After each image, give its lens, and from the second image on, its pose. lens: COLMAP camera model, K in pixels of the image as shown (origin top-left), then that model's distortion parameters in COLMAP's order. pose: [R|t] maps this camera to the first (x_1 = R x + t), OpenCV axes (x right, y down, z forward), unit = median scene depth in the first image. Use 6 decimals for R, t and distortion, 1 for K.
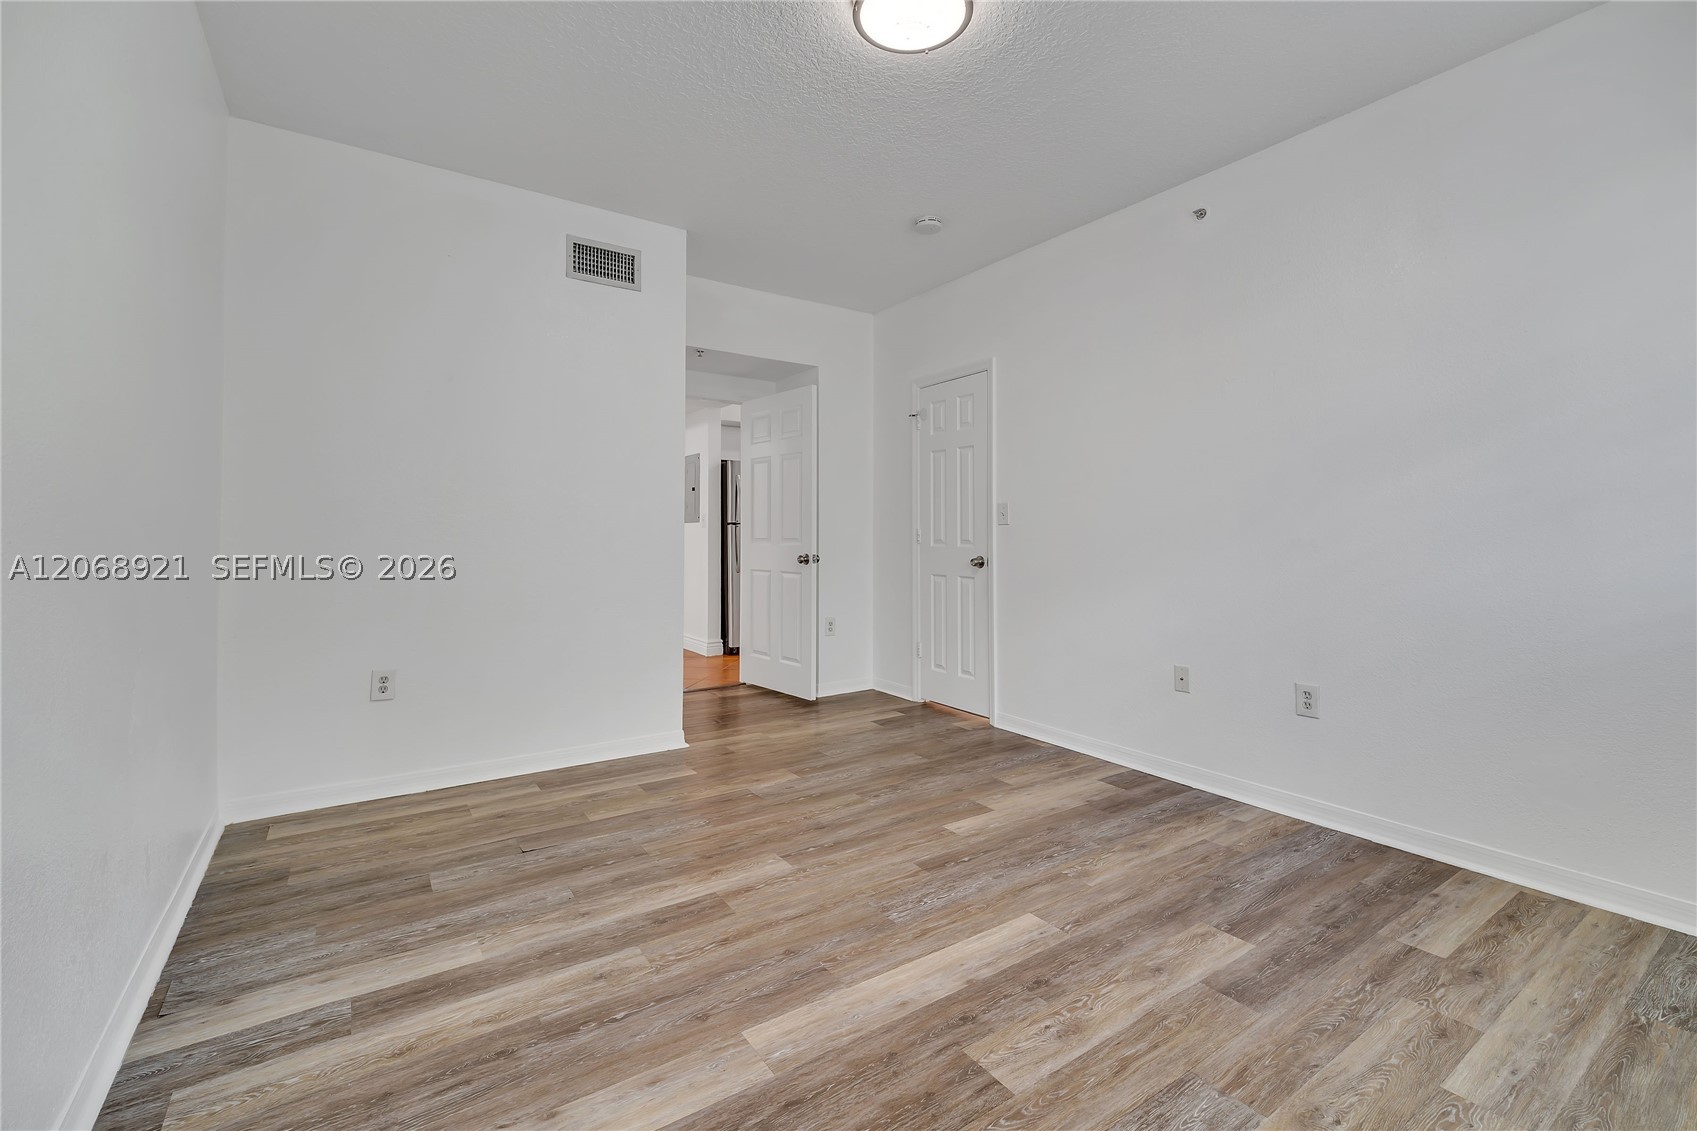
lens RADIAL K [[716.3, 0, 842.0], [0, 716.3, 552.8], [0, 0, 1]] dist [0.005134, -0.006117]
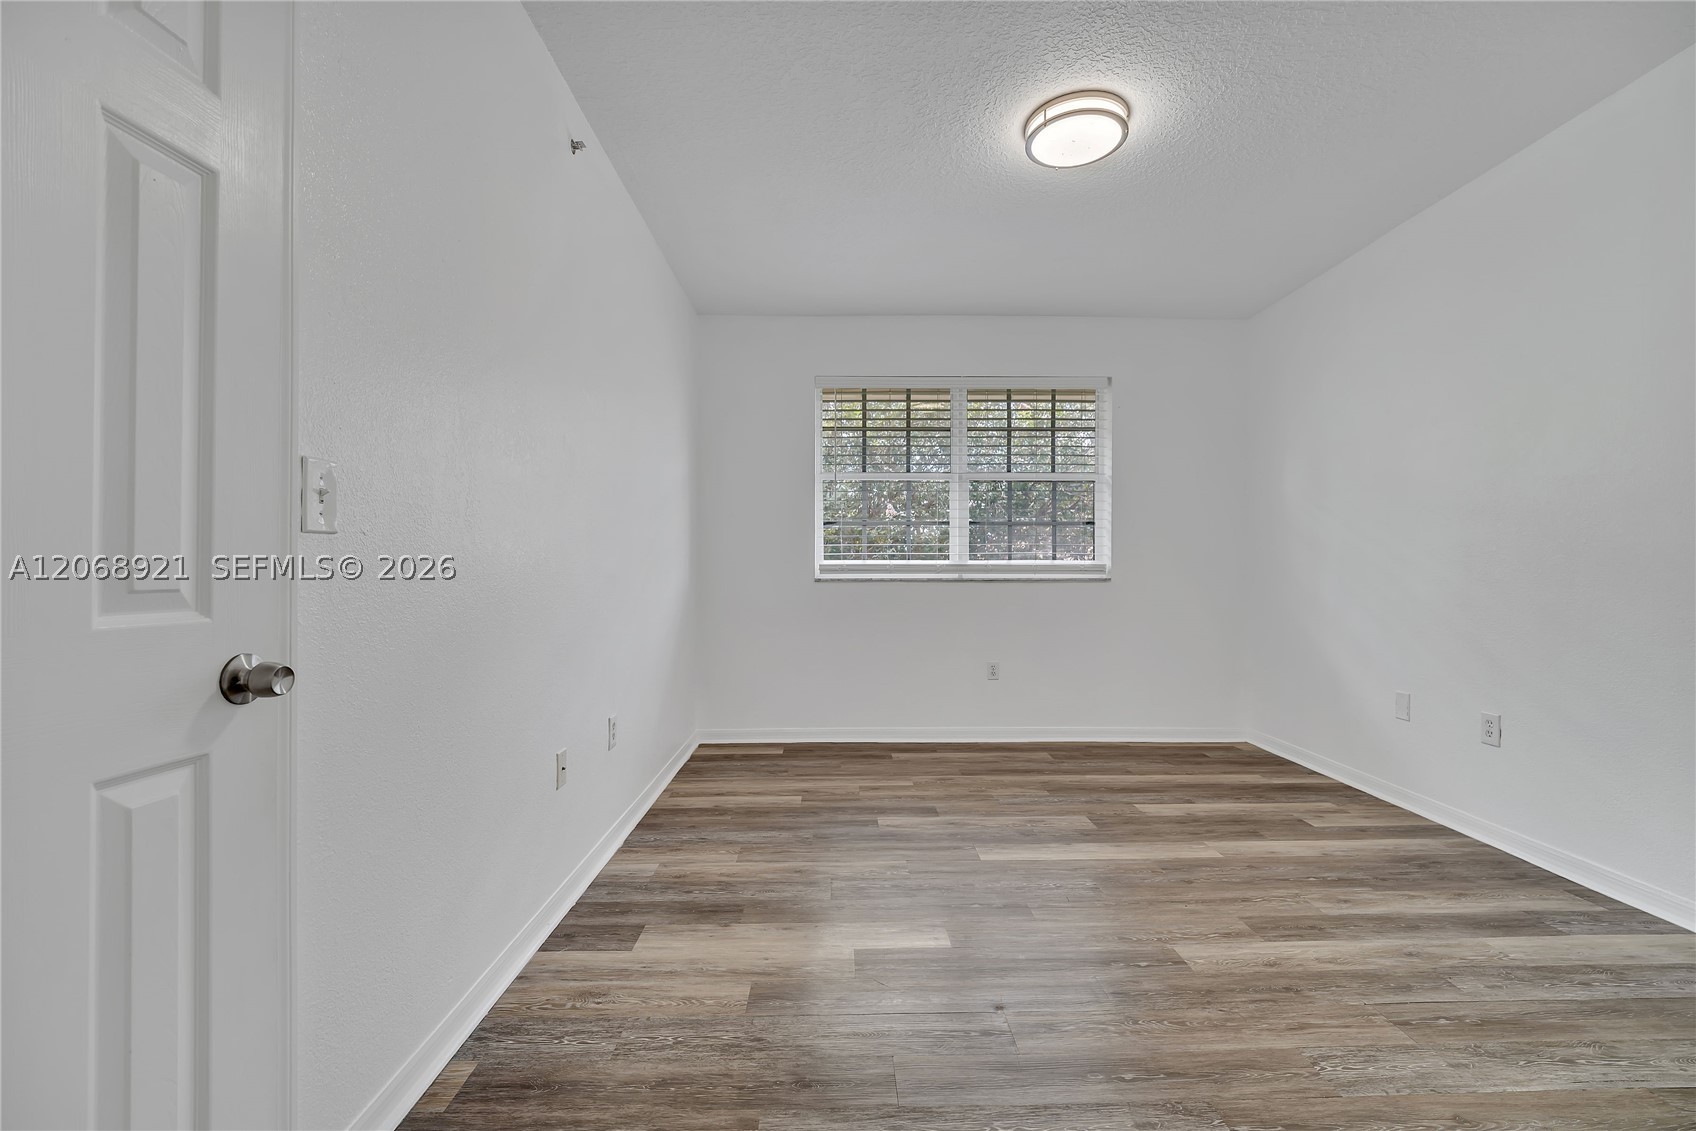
lens RADIAL K [[715.9, 0, 834.8], [0, 715.9, 567.7], [0, 0, 1]] dist [0.005134, -0.006117]
pose [[-0.831116, -0.001551, 0.556097, -0.240350], [0.012678, 0.999683, 0.021738, -0.062524], [-0.555954, 0.025117, -0.830833, 2.203339]]
